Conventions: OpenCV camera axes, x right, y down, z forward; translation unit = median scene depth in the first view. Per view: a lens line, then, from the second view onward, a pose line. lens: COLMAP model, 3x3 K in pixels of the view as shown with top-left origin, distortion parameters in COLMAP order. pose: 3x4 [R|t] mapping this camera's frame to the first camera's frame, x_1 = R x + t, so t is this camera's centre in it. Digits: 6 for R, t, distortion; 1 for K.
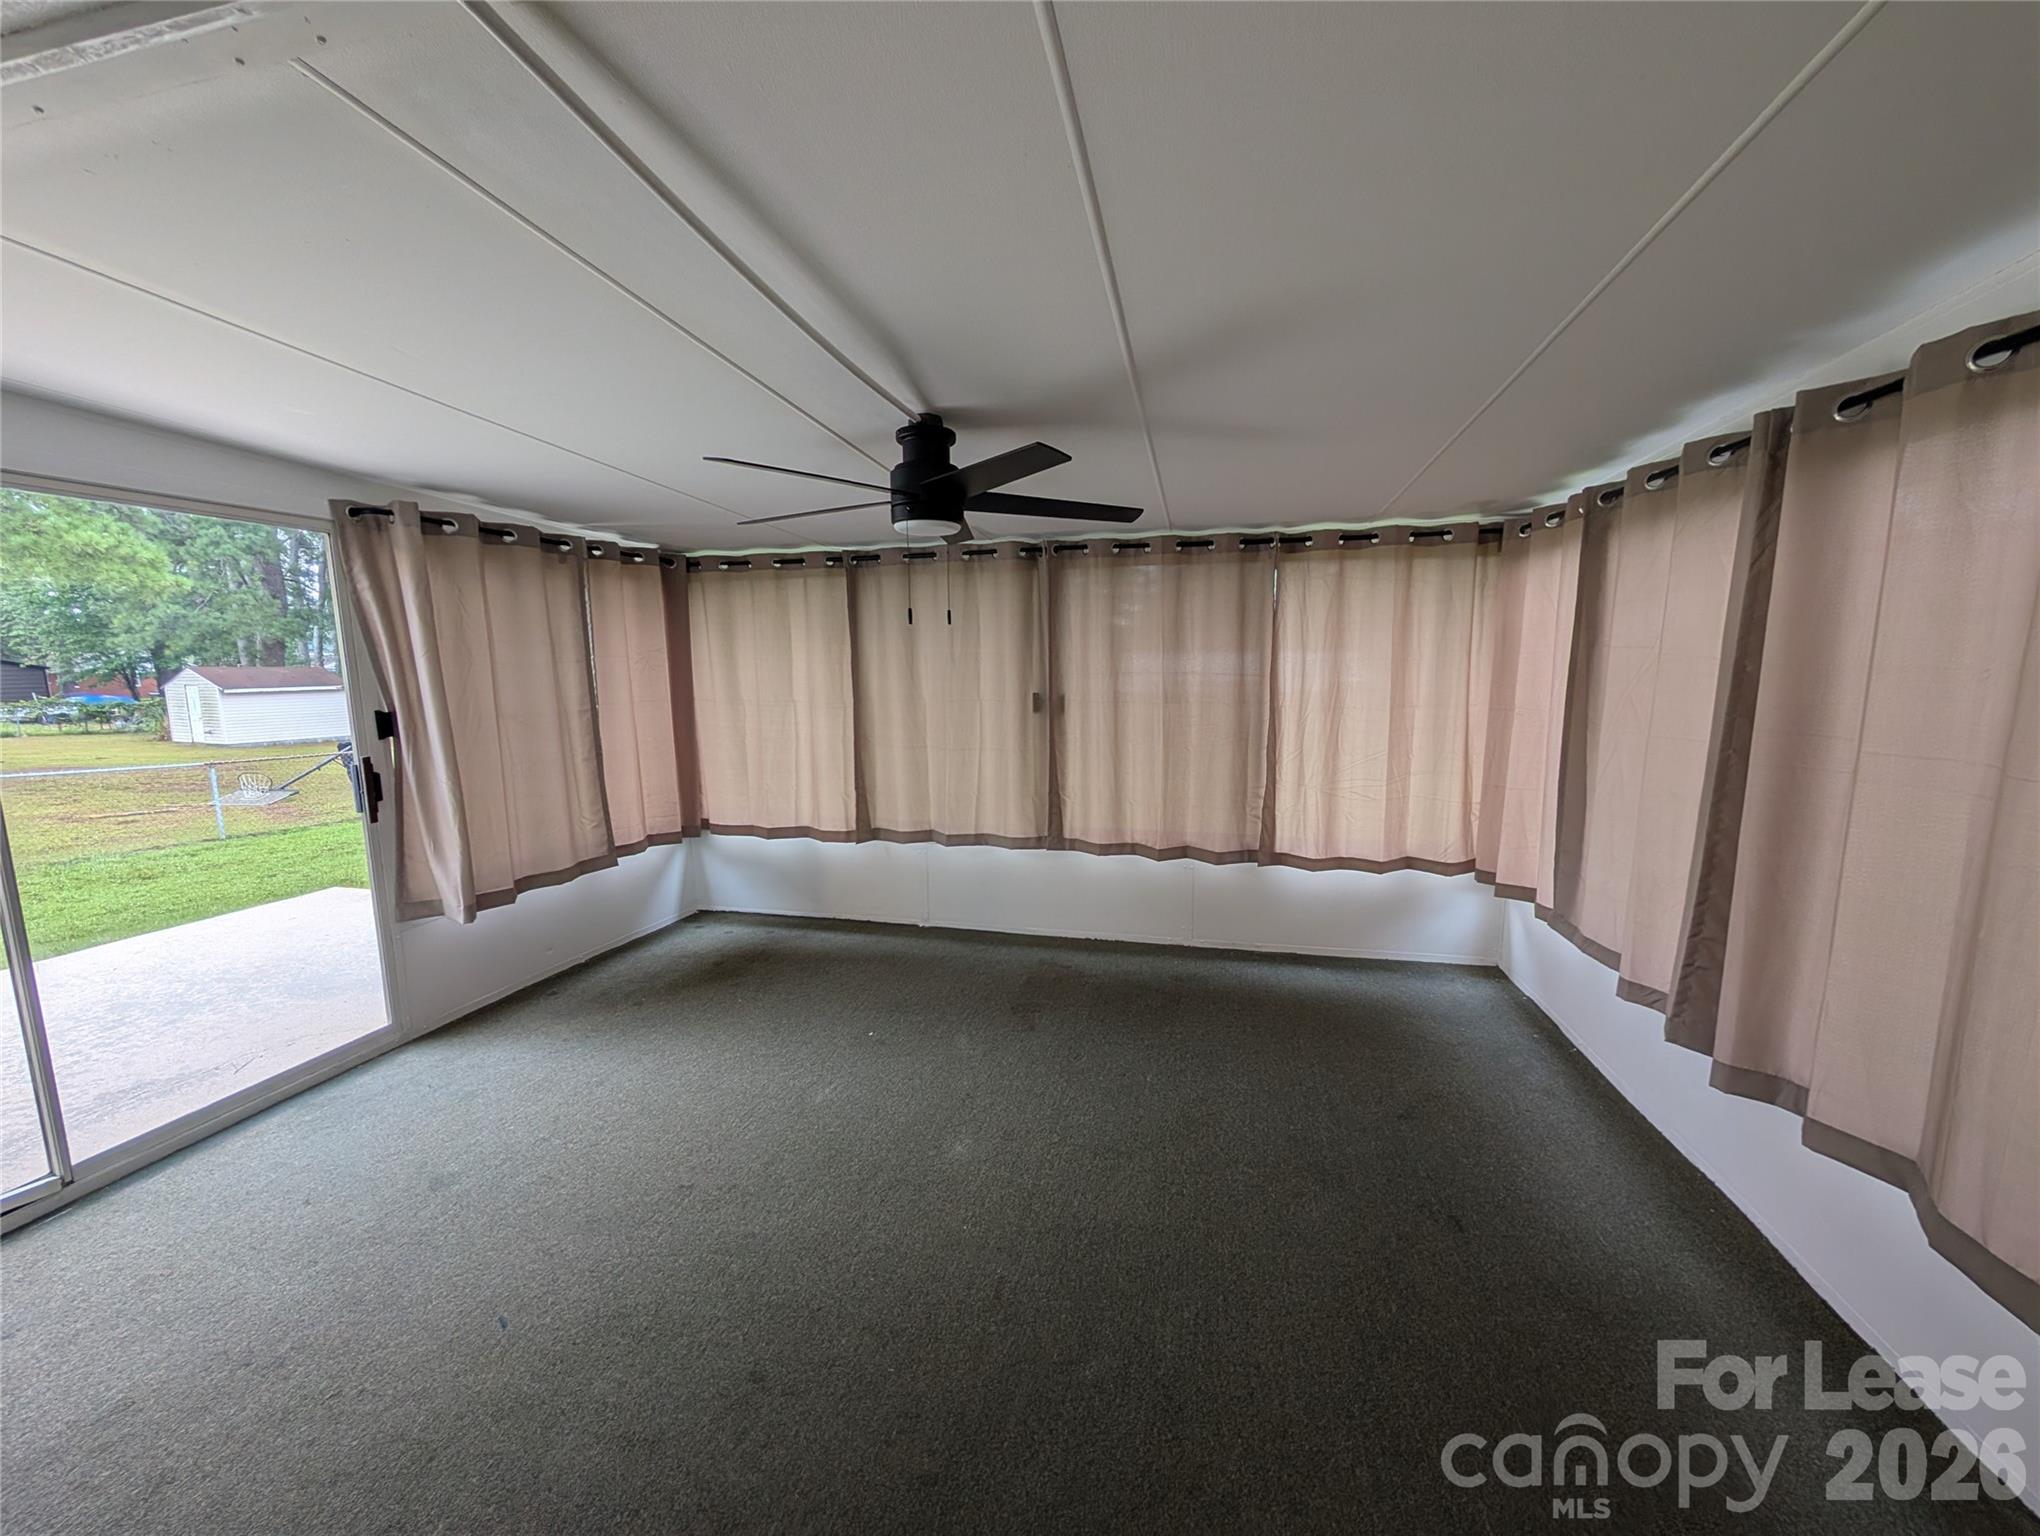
lens RADIAL K [[788.1, 0, 1034.7], [0, 788.1, 772.8], [0, 0, 1]] dist [-0.002534, -0.000107]
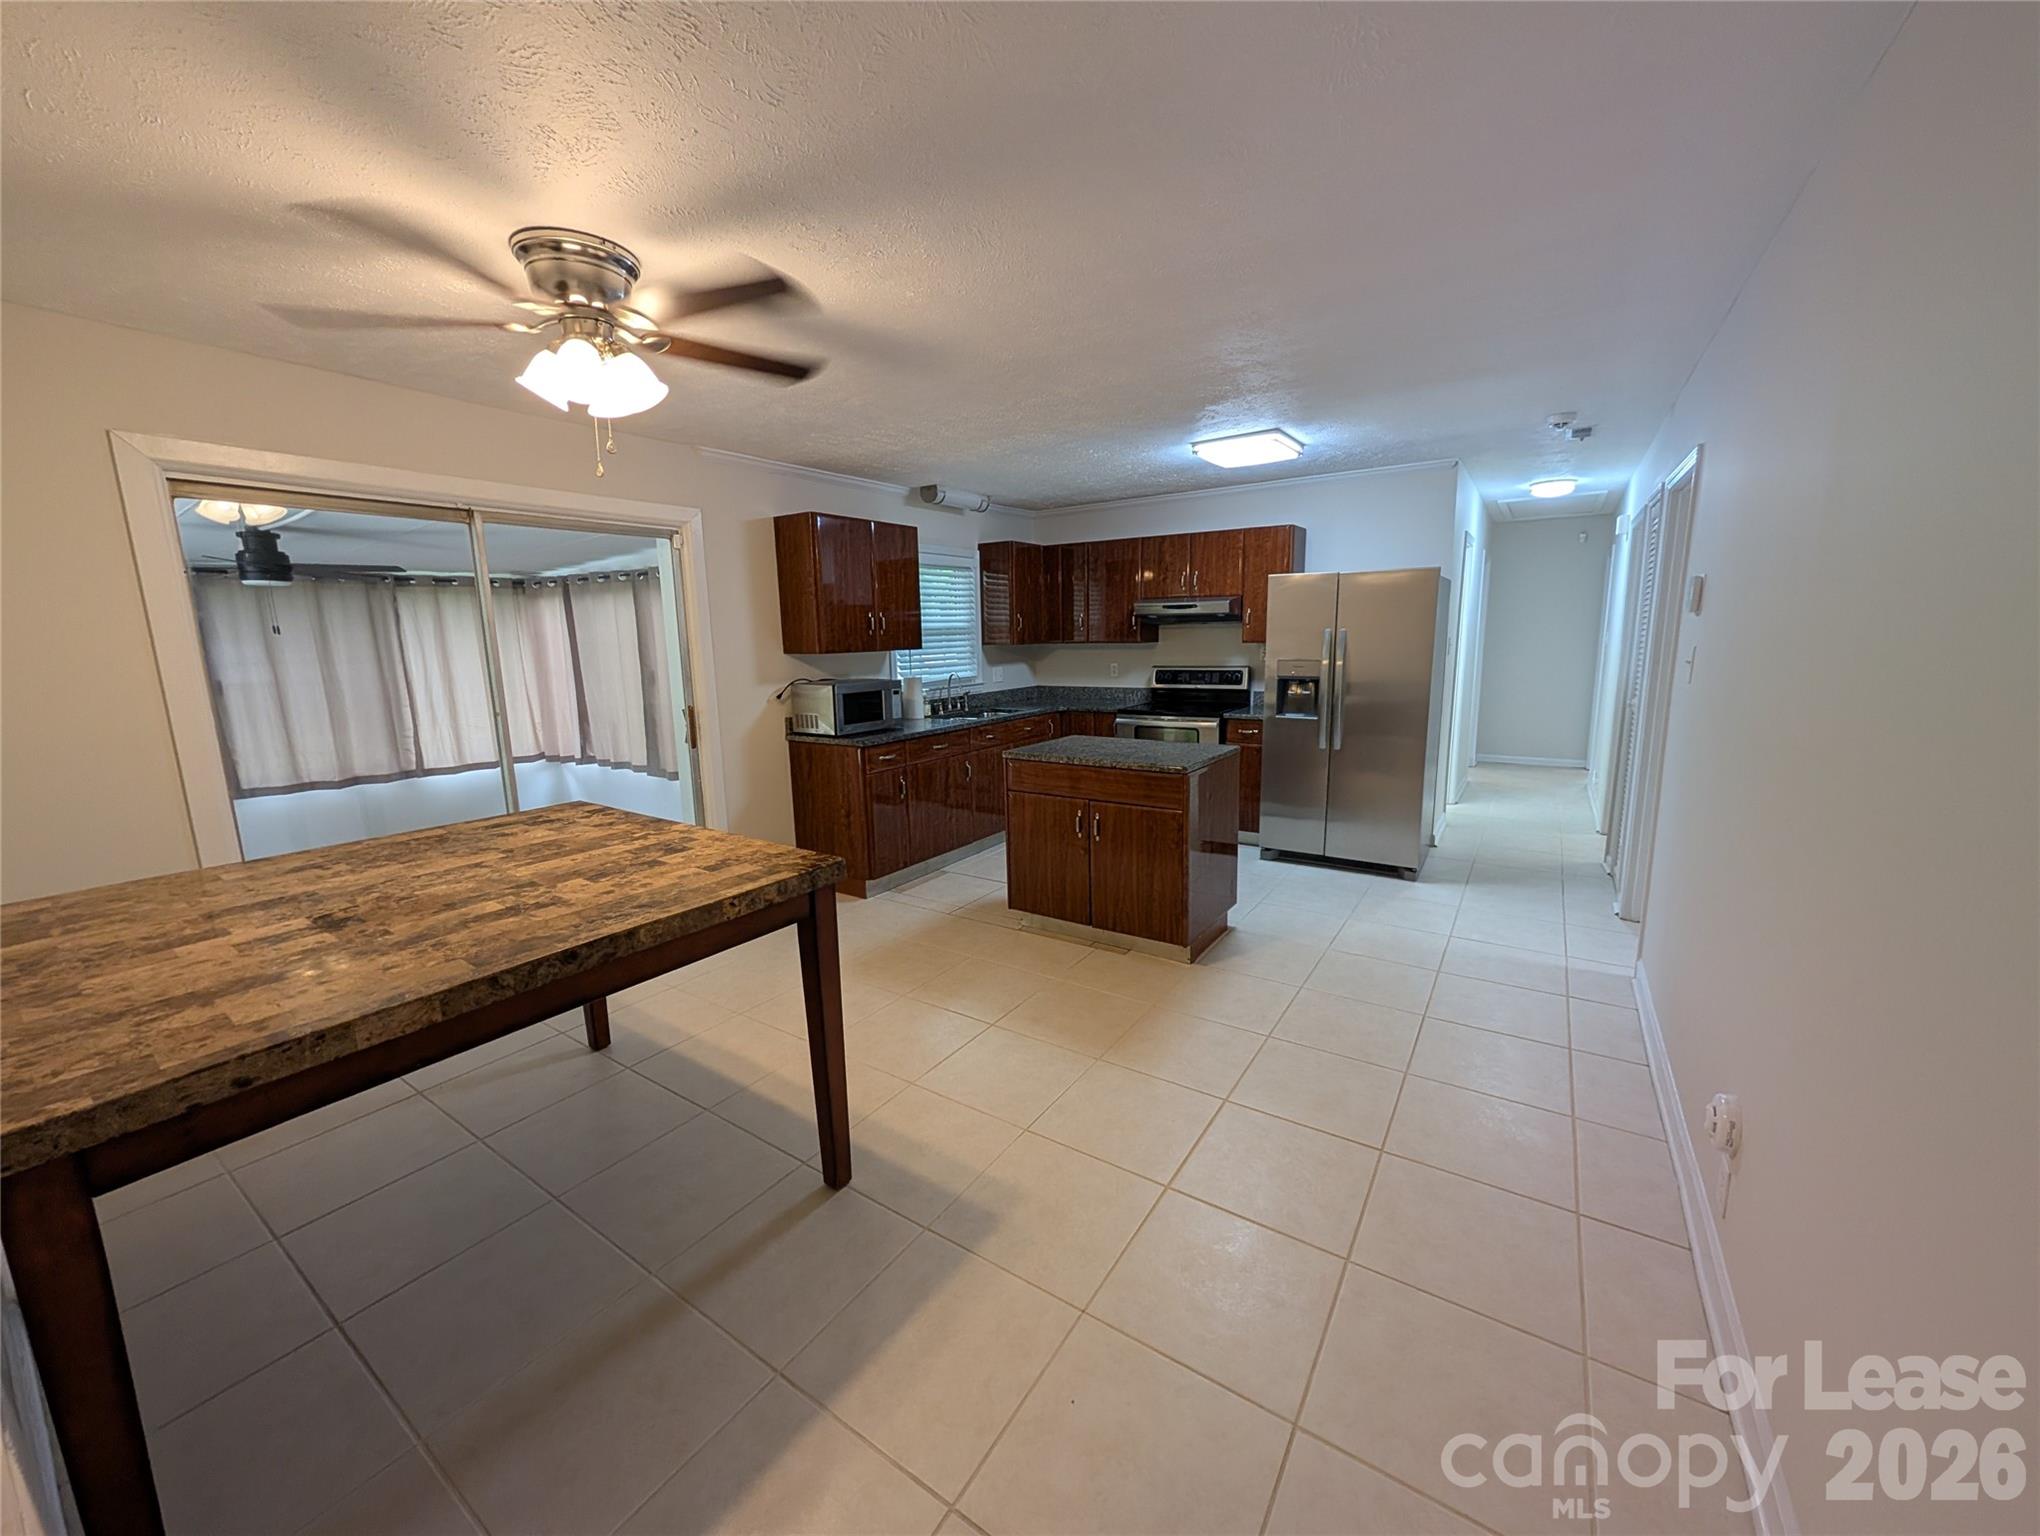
lens RADIAL K [[788.1, 0, 1026.9], [0, 788.1, 766.1], [0, 0, 1]] dist [-0.002534, -0.000107]
pose [[0.357173, -0.153959, 0.921262, -0.779204], [0.145800, 0.983421, 0.107820, 0.105045], [-0.922589, 0.095810, 0.373699, -0.789934]]
